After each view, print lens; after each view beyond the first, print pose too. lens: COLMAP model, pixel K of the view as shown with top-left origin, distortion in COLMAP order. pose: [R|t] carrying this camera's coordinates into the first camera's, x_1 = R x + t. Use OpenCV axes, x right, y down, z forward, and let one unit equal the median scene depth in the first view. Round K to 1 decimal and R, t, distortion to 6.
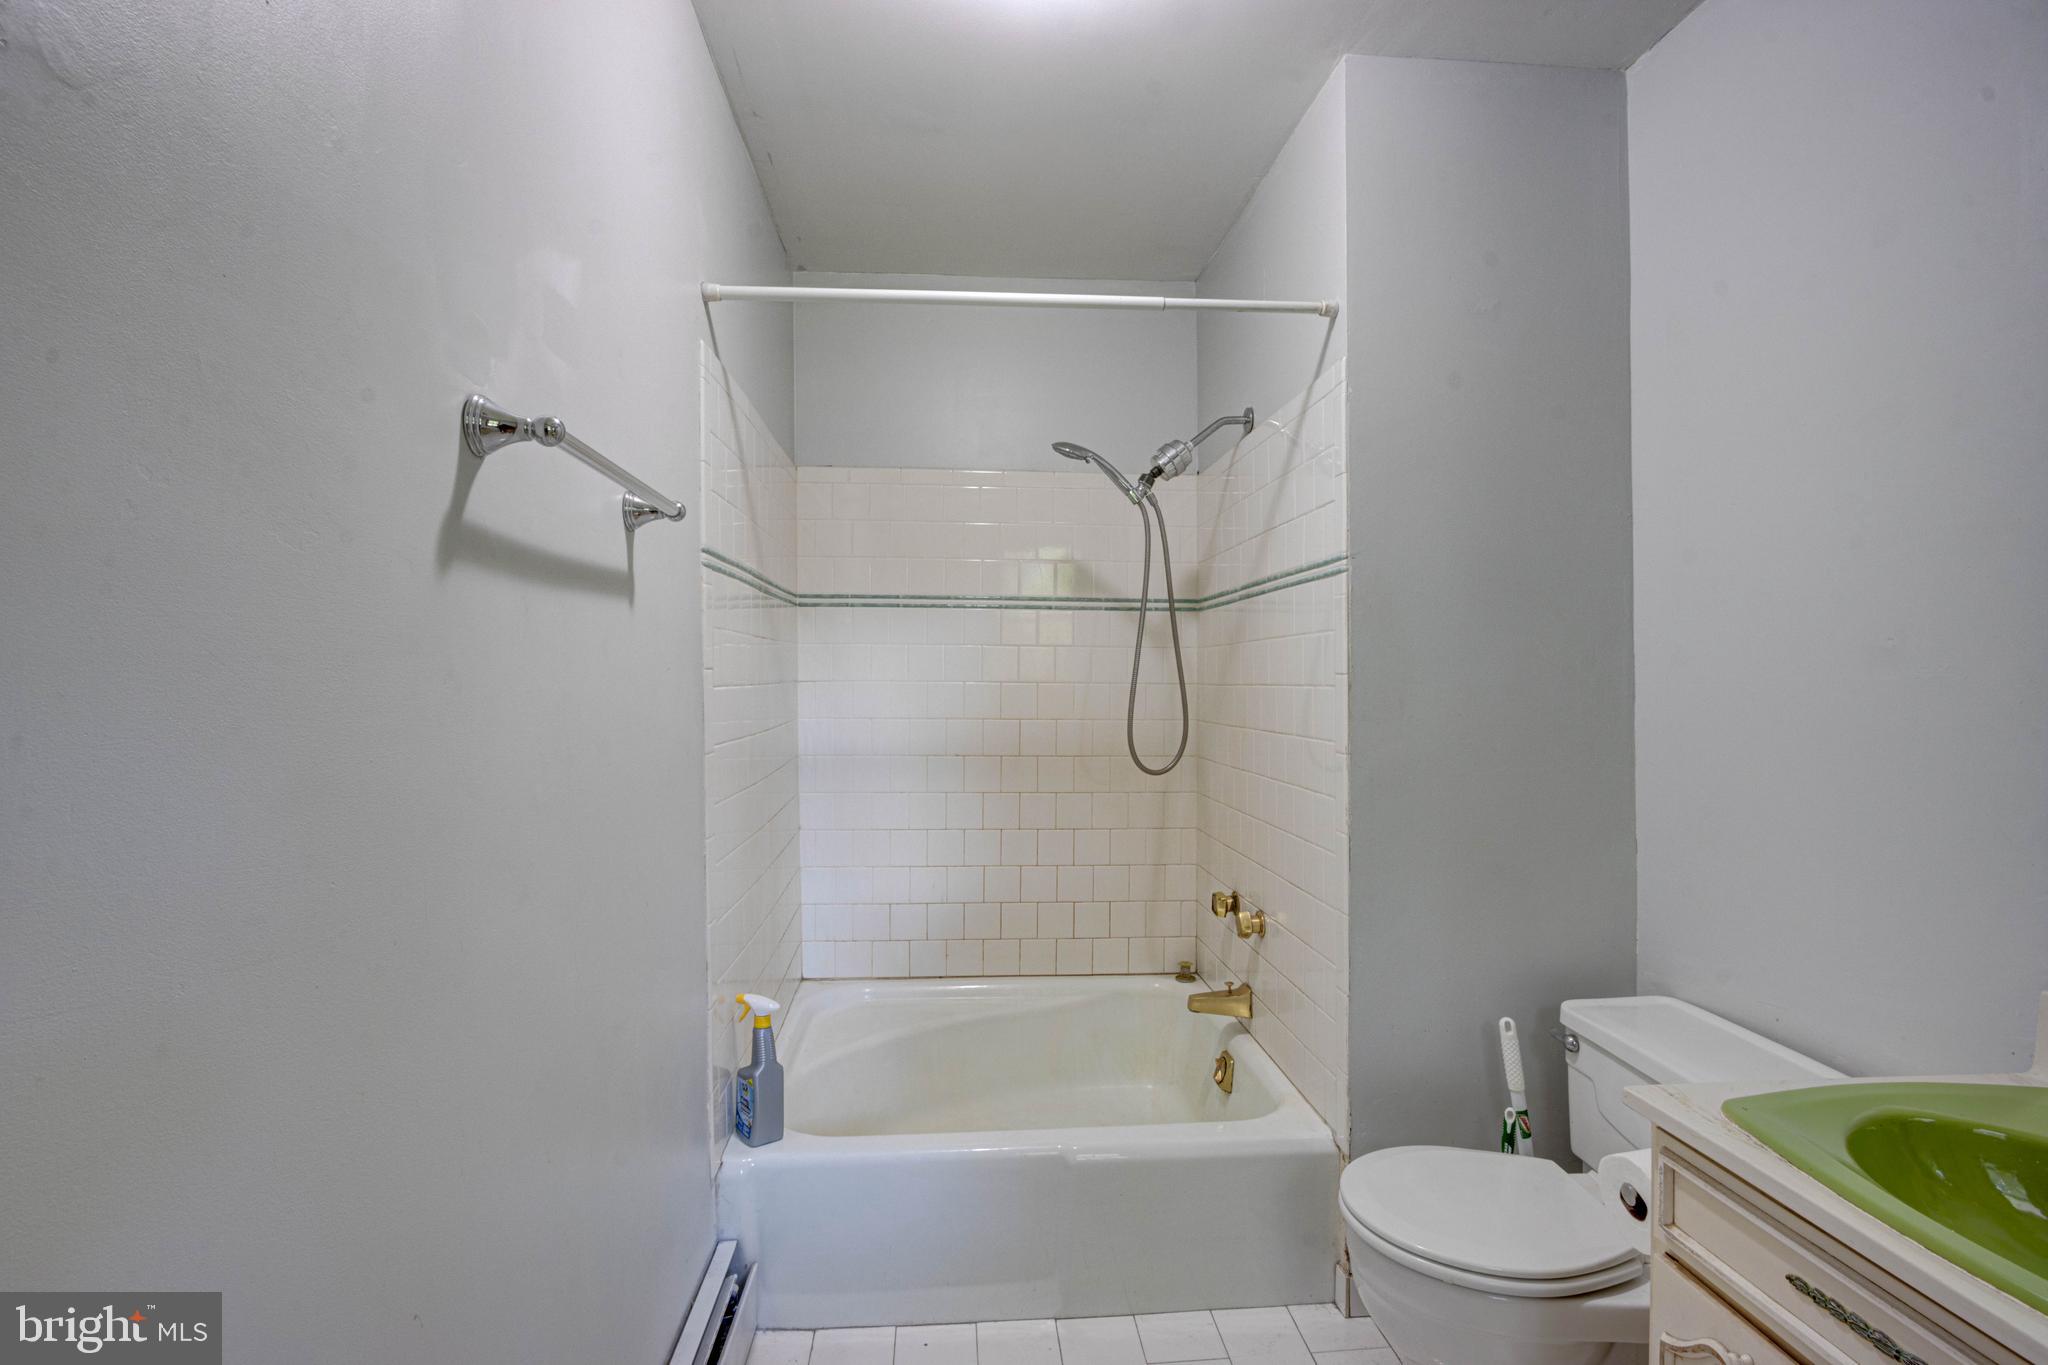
lens RADIAL K [[953.4, 0, 1015.7], [0, 953.4, 666.0], [0, 0, 1]] dist [-0.017743, 0.003079]
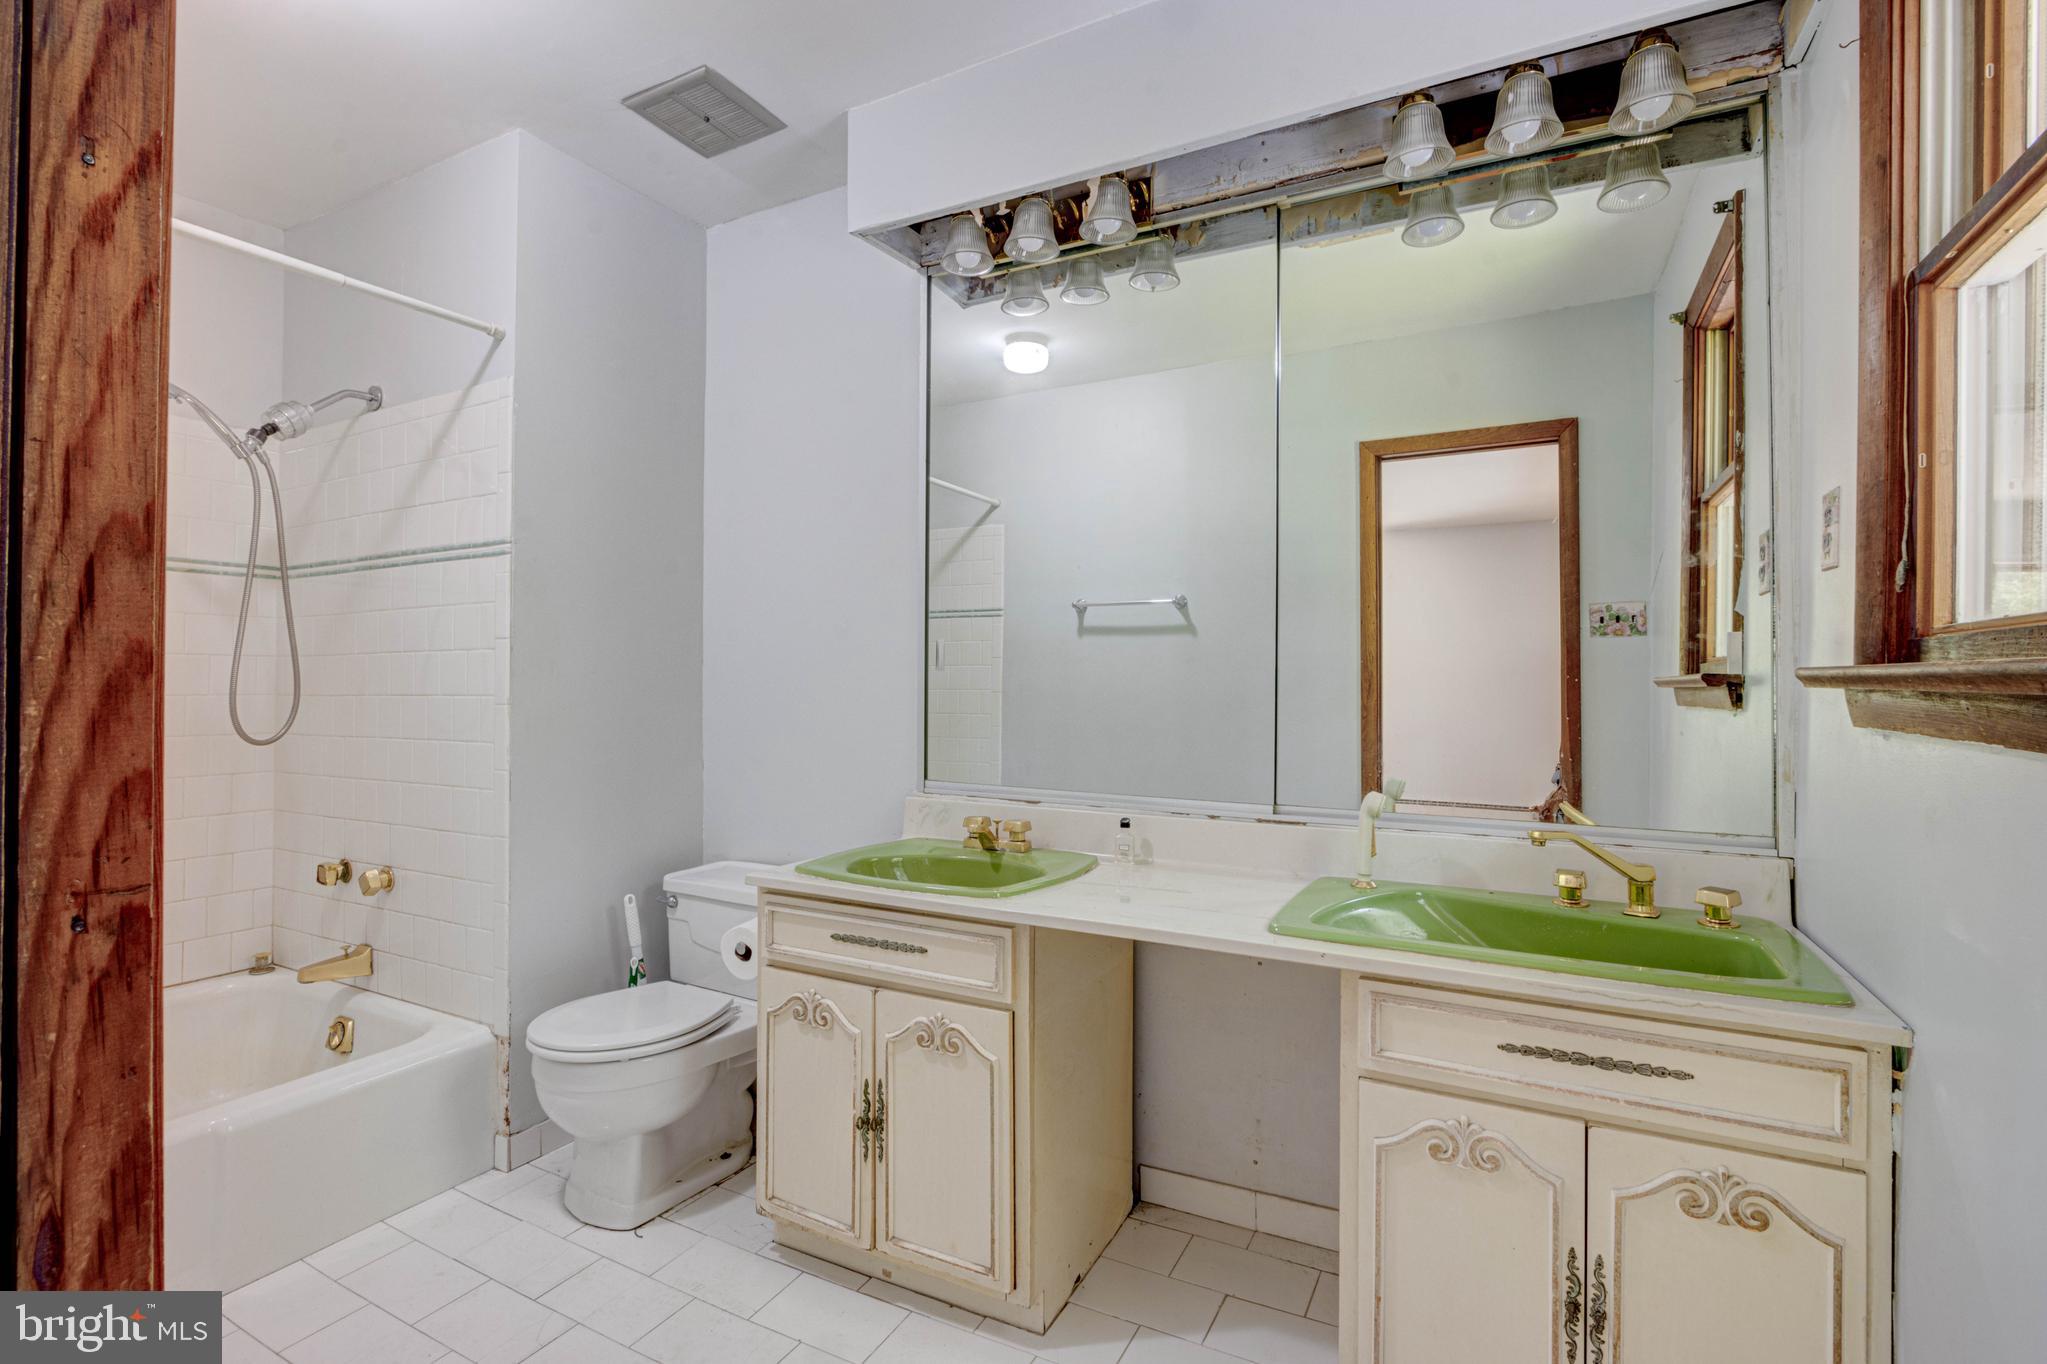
lens RADIAL K [[952.9, 0, 1022.0], [0, 952.9, 681.1], [0, 0, 1]] dist [-0.017743, 0.003079]
pose [[0.536479, -0.004155, 0.843903, -0.319552], [-0.005883, 0.999945, 0.008664, 0.048852], [-0.843893, -0.009612, 0.536426, -0.199510]]
